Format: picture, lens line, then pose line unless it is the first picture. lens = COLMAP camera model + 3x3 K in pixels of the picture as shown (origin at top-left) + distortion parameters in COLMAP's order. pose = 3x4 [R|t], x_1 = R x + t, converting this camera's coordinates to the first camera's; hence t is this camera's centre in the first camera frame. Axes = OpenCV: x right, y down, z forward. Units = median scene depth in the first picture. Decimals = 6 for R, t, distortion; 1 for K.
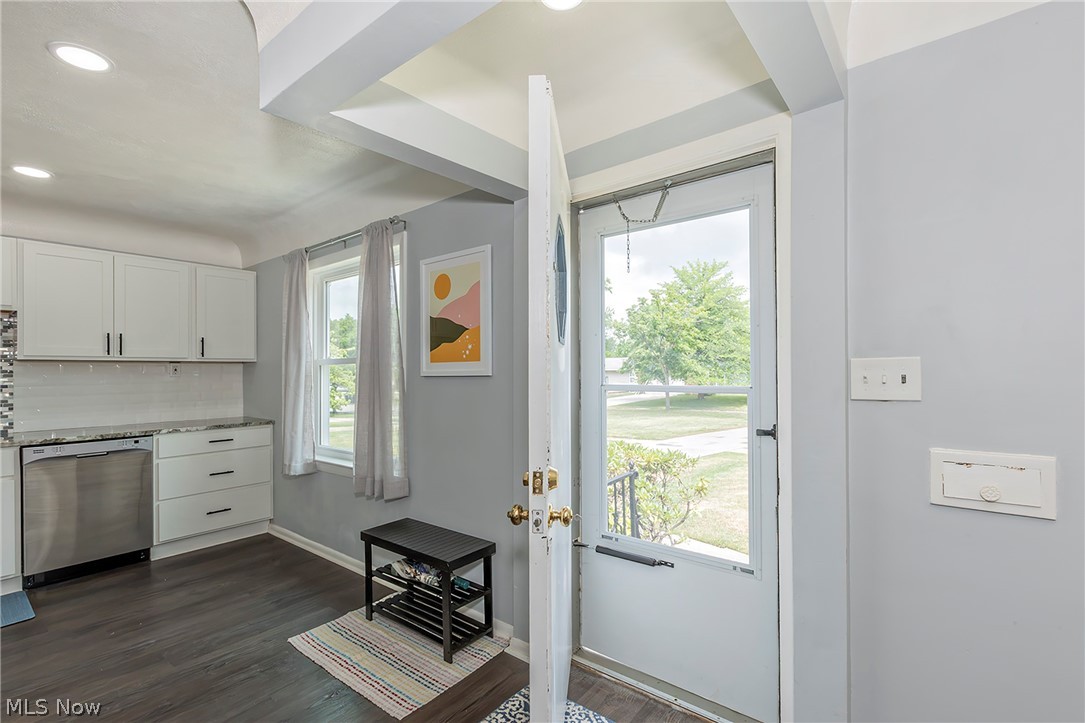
lens RADIAL K [[498.6, 0, 592.6], [0, 498.6, 370.3], [0, 0, 1]] dist [-0.002710, -0.001274]
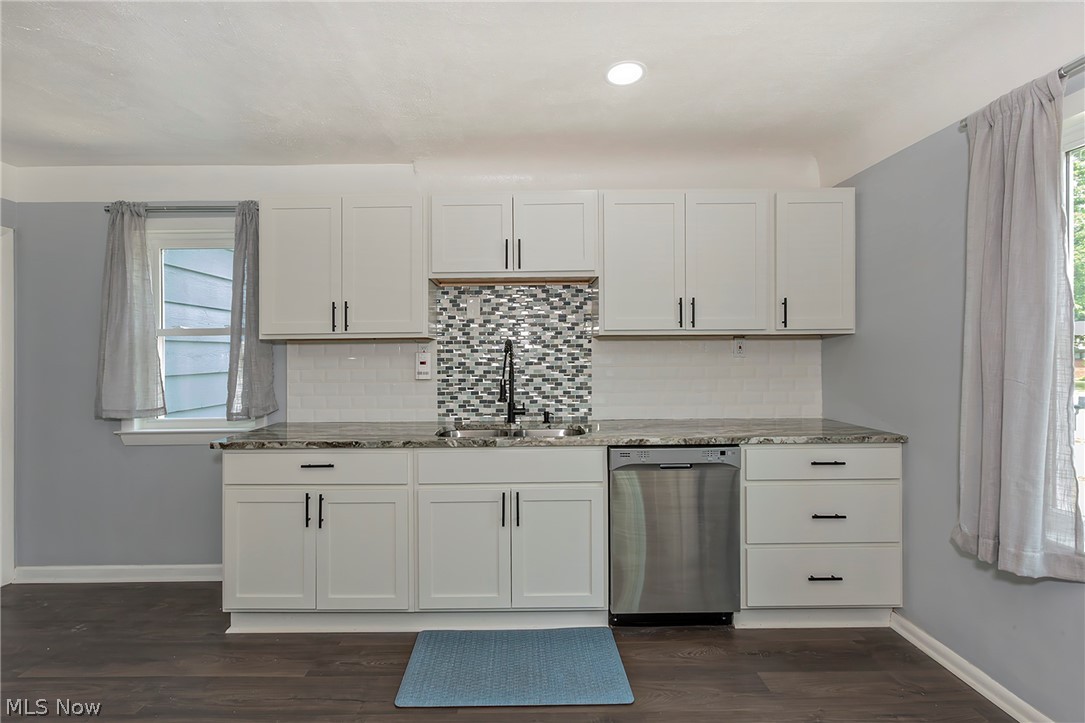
lens RADIAL K [[504.9, 0, 510.2], [0, 504.9, 355.5], [0, 0, 1]] dist [0.000667, -0.000648]
pose [[0.588295, 0.010786, -0.808574, -0.534293], [0.005665, 0.999832, 0.017458, -0.003611], [0.808626, -0.014851, 0.588135, 0.361898]]
